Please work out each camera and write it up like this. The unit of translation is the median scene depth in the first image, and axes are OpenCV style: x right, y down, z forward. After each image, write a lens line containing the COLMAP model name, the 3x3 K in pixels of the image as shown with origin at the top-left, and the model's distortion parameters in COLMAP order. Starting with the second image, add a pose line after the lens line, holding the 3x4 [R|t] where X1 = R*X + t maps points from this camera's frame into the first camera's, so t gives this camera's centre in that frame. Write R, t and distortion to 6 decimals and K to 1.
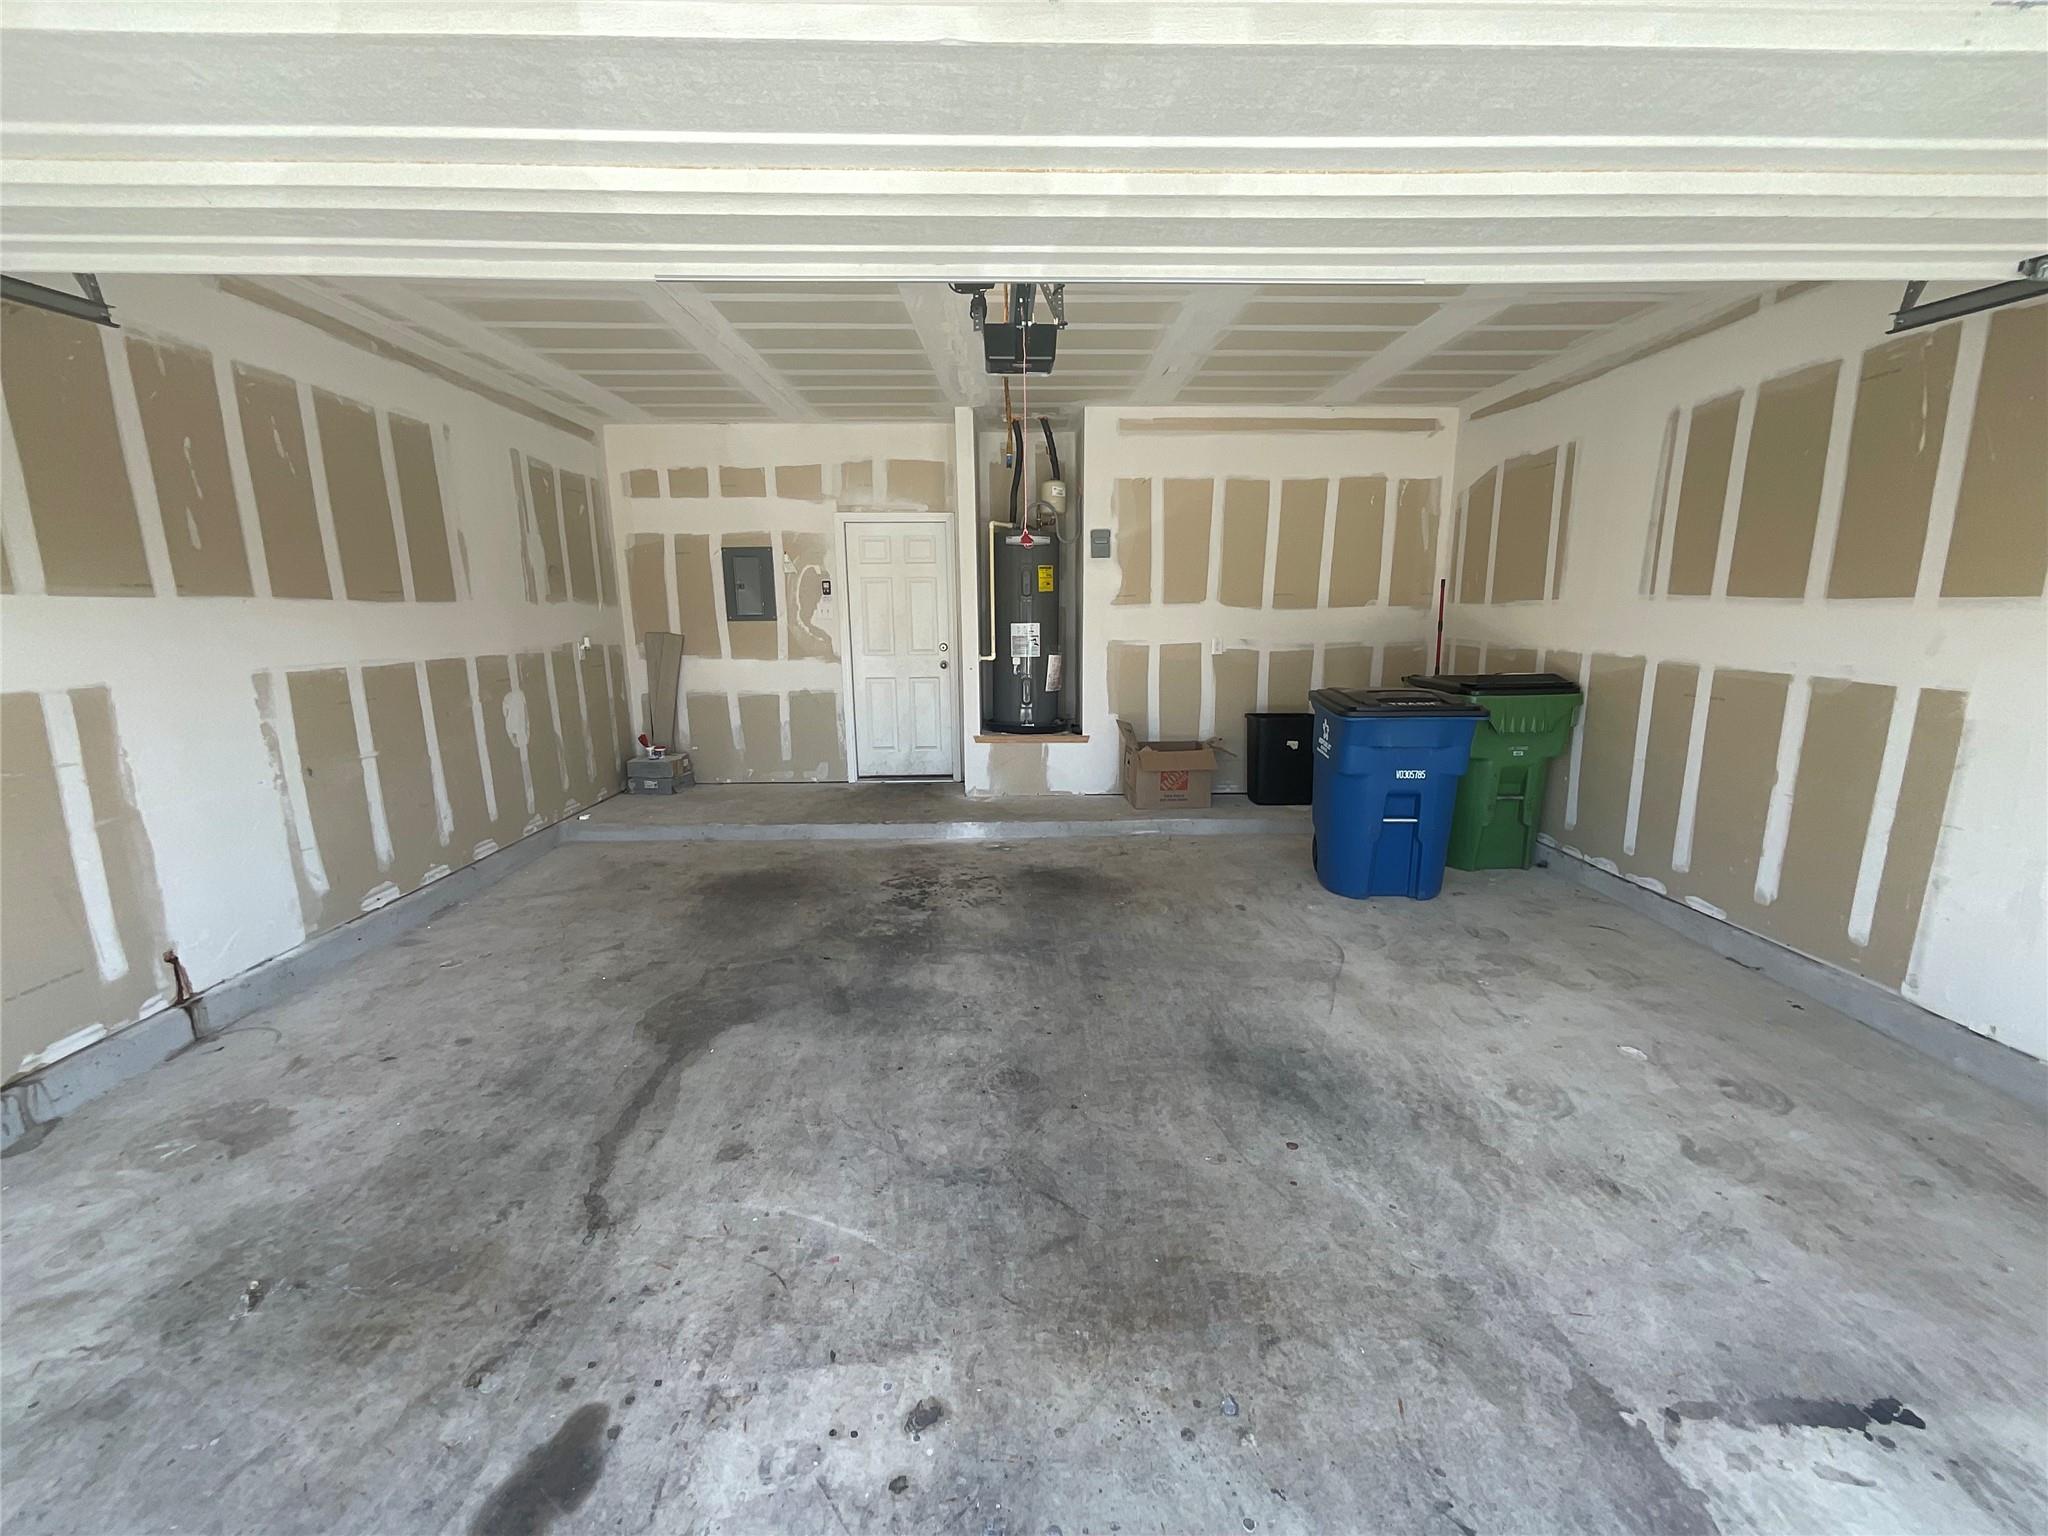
lens RADIAL K [[830.8, 0, 1026.5], [0, 830.8, 770.5], [0, 0, 1]] dist [-0.011353, 0.009964]
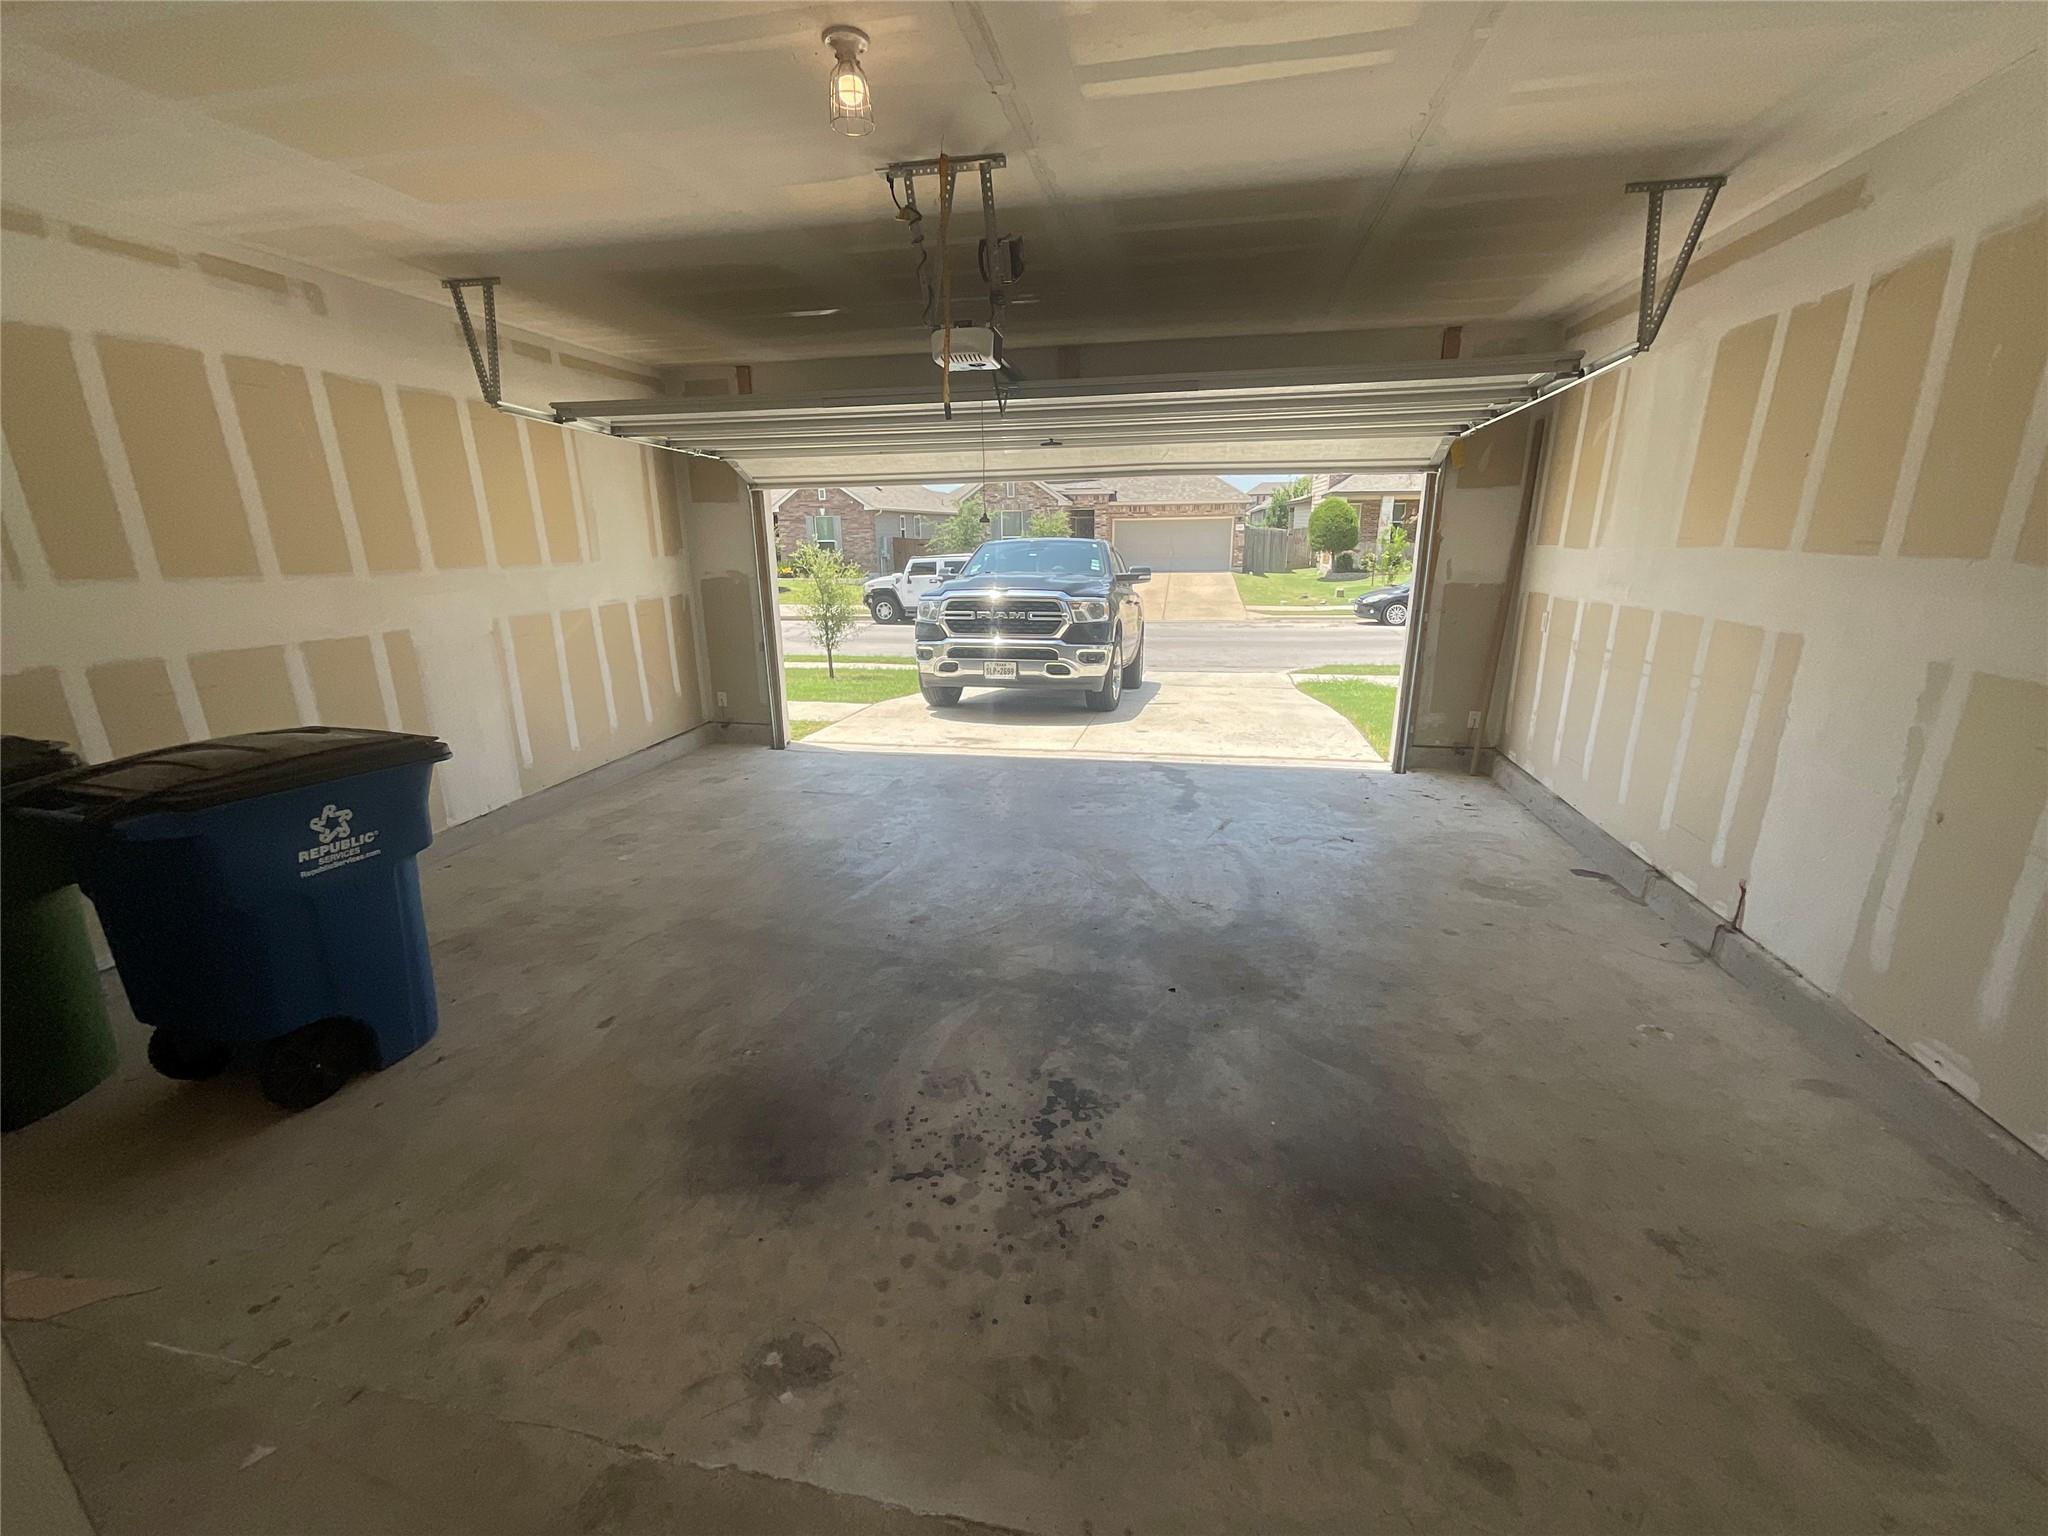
lens RADIAL K [[830.8, 0, 1026.5], [0, 830.8, 770.5], [0, 0, 1]] dist [-0.011353, 0.009964]
pose [[-0.976611, -0.043551, 0.210559, -0.242227], [0.058810, 0.887825, 0.456407, -0.345888], [-0.206817, 0.458115, -0.864498, 1.534274]]
